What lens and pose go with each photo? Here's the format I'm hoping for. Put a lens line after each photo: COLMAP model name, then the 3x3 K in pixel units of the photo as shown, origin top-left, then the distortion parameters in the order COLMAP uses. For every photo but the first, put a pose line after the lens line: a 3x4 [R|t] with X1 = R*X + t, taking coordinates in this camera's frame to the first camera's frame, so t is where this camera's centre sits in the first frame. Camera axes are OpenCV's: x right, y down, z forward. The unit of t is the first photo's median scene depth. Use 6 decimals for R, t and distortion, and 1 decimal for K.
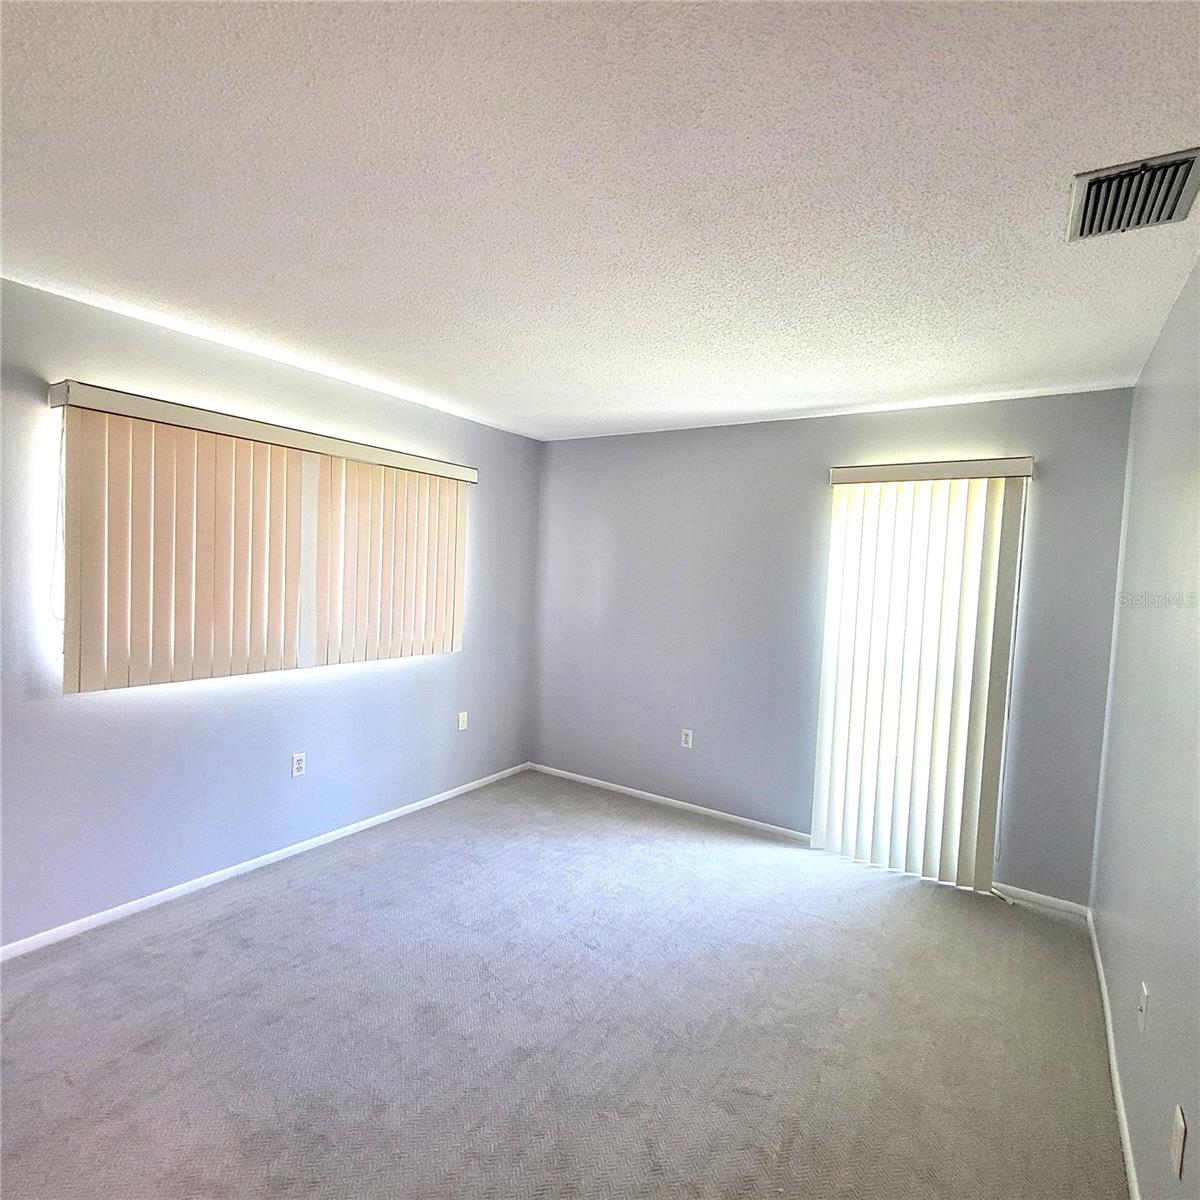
lens RADIAL K [[650.4, 0, 591.2], [0, 650.4, 604.7], [0, 0, 1]] dist [0.006083, -0.002524]
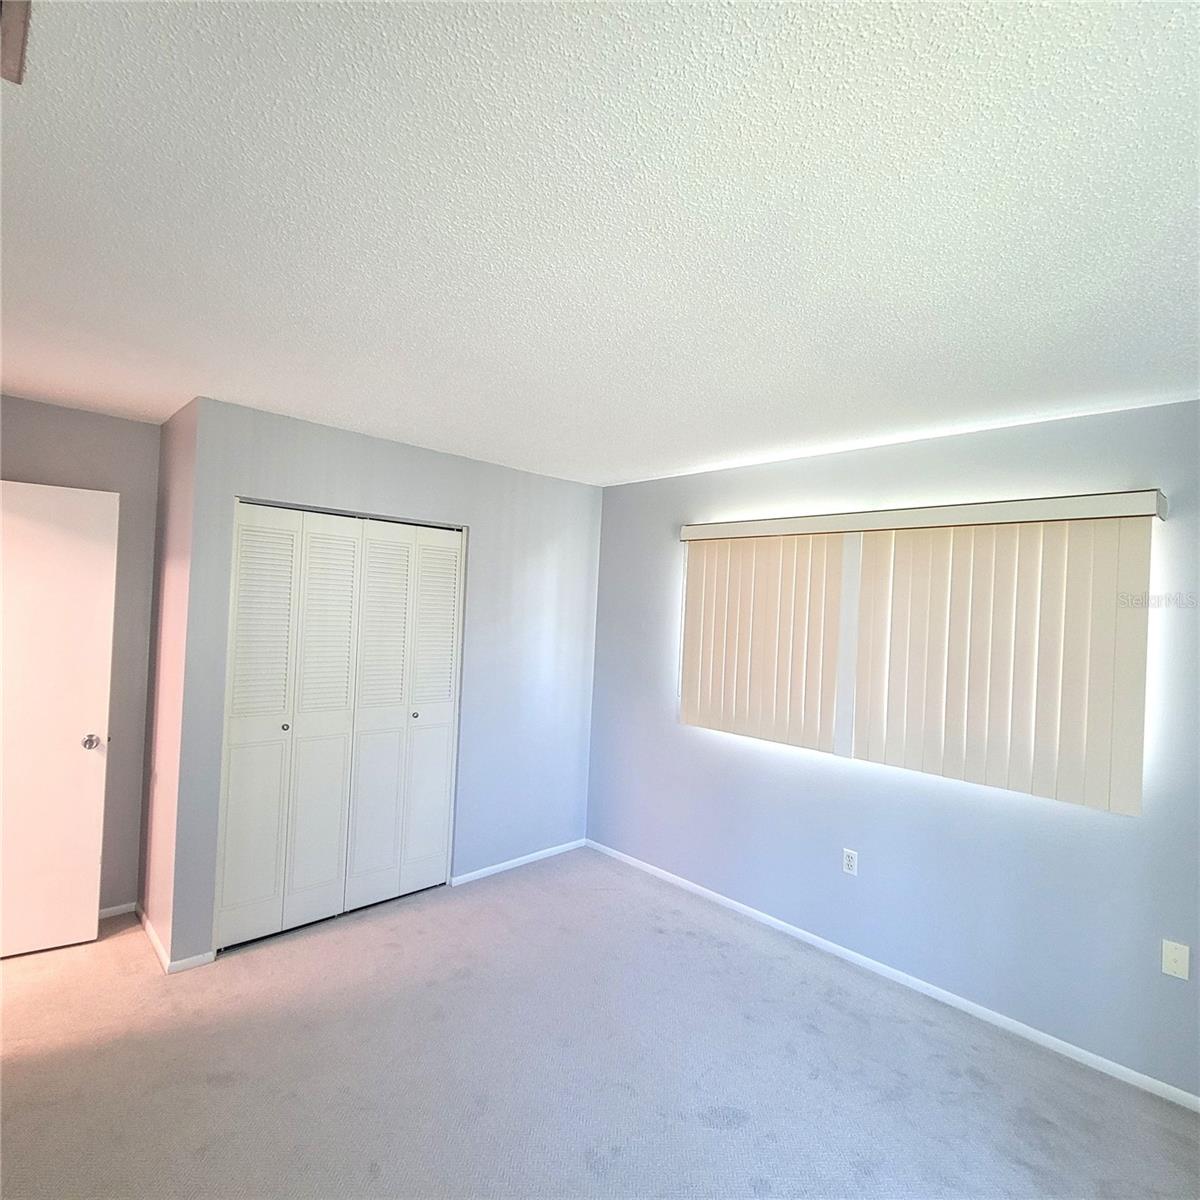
lens RADIAL K [[650.4, 0, 591.2], [0, 650.4, 604.7], [0, 0, 1]] dist [0.006083, -0.002524]
pose [[-0.223791, -0.059306, -0.972831, 0.575697], [-0.108894, 0.993419, -0.035511, -0.048437], [0.968535, 0.097989, -0.228776, 0.830606]]
